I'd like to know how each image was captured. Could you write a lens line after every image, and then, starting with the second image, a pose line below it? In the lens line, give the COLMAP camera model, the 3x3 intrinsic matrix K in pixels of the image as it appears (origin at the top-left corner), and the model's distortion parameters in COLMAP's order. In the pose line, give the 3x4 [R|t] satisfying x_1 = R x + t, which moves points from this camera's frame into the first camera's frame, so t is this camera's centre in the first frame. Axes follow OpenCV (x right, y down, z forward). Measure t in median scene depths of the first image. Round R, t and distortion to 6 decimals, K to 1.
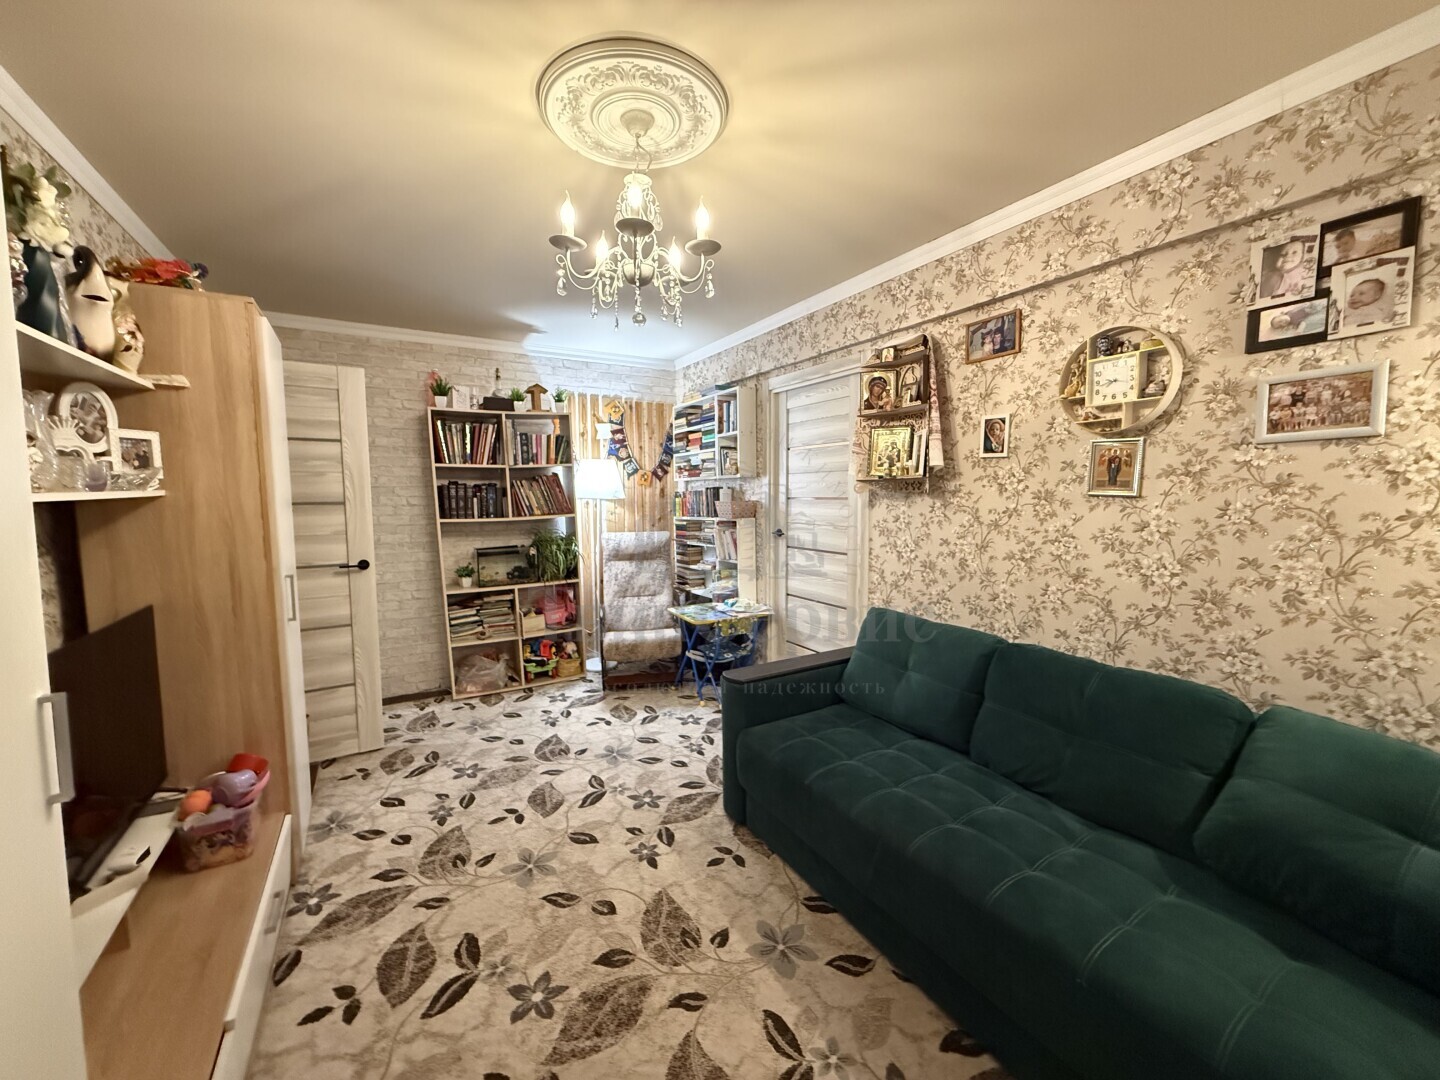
lens RADIAL K [[572.4, 0, 714.7], [0, 572.4, 543.4], [0, 0, 1]] dist [-0.001519, 0.000706]
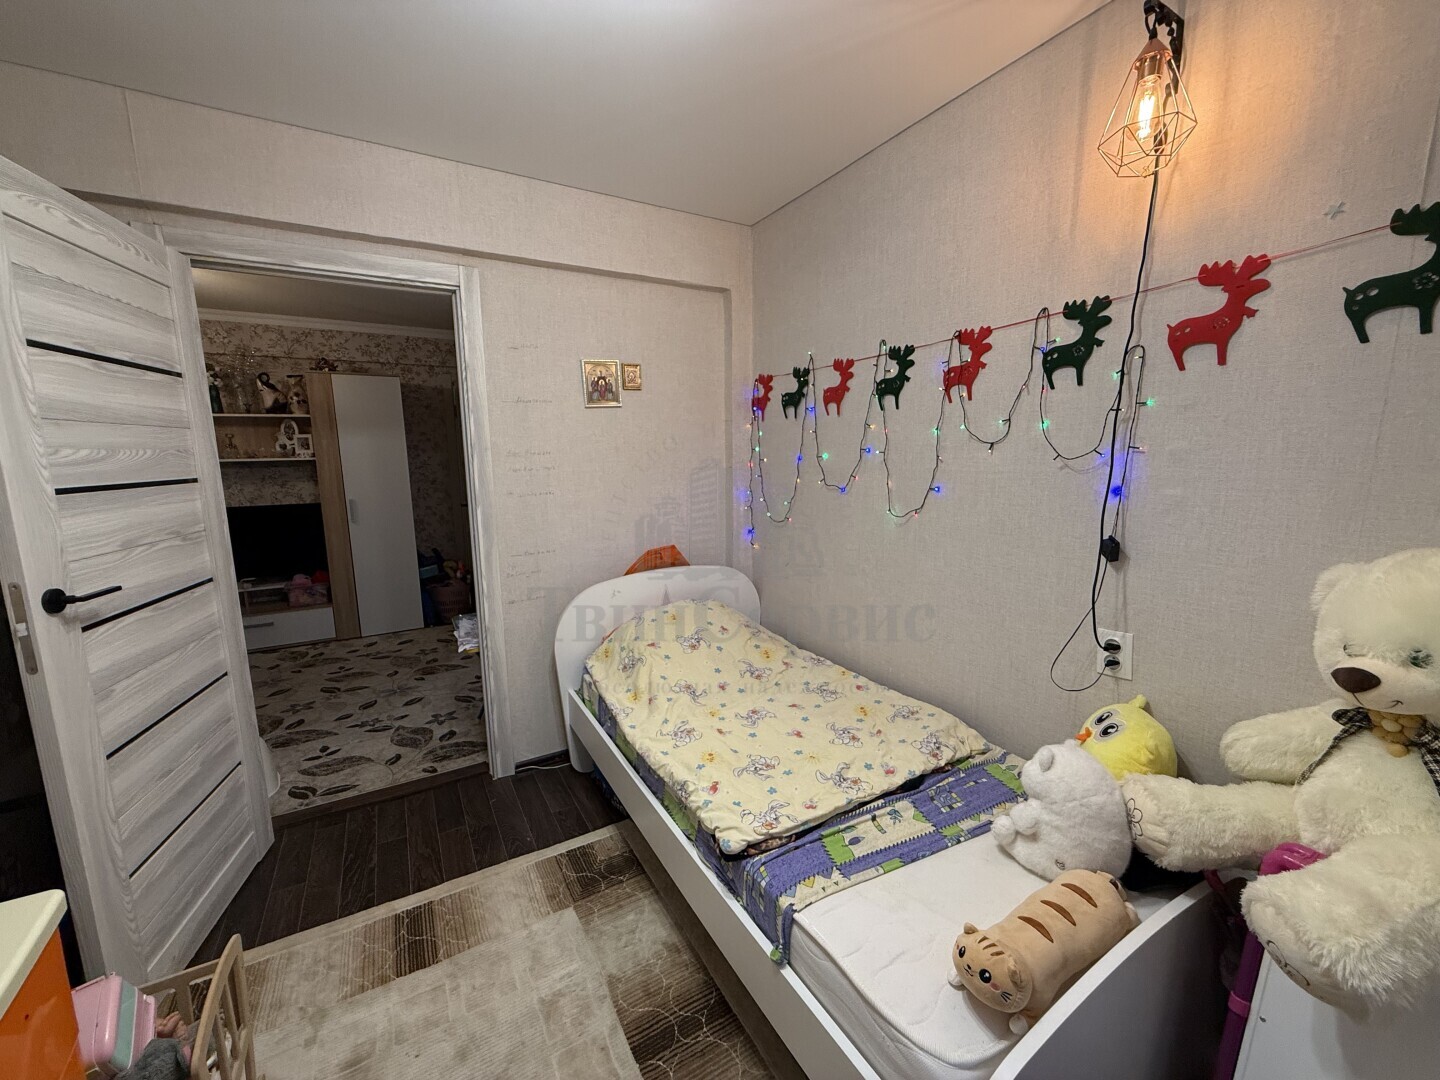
lens RADIAL K [[572.4, 0, 714.7], [0, 572.4, 543.4], [0, 0, 1]] dist [-0.001519, 0.000706]
pose [[0.000983, 0.159457, -0.987204, 0.719842], [-0.083411, 0.983778, 0.158821, -0.122695], [0.996515, 0.082188, 0.014268, 1.259503]]
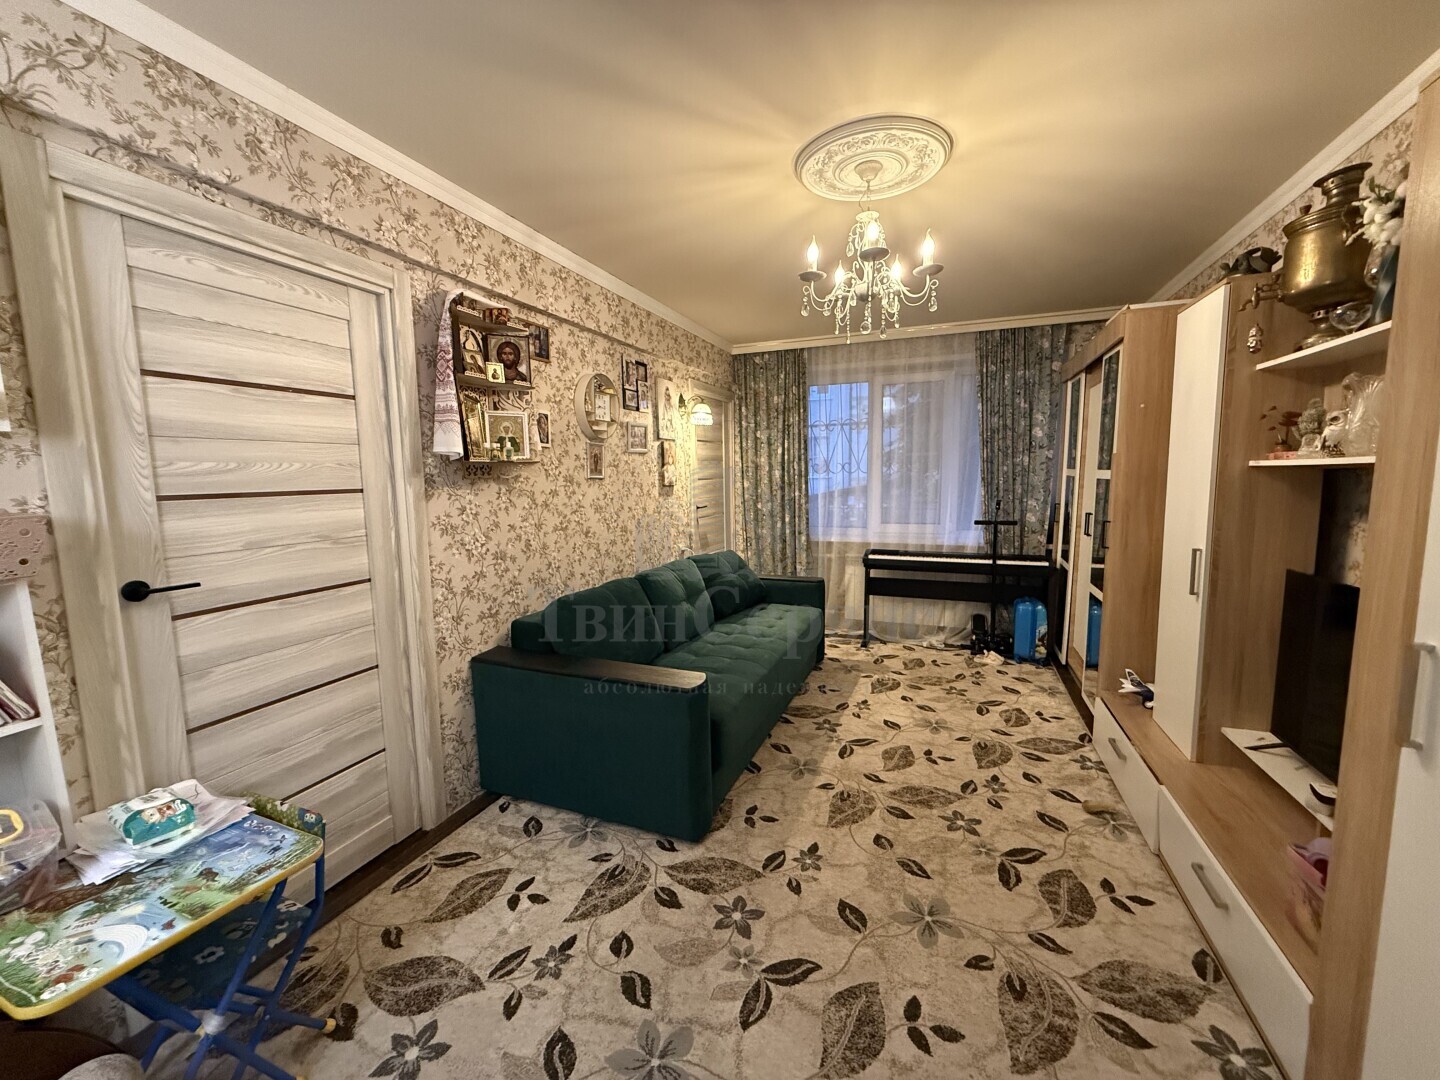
lens RADIAL K [[572.4, 0, 714.7], [0, 572.4, 543.4], [0, 0, 1]] dist [-0.001519, 0.000706]
pose [[-0.618214, -0.078935, 0.782036, -0.411817], [0.091880, 0.980866, 0.171637, -0.078744], [-0.780621, 0.177962, -0.599133, 0.917985]]
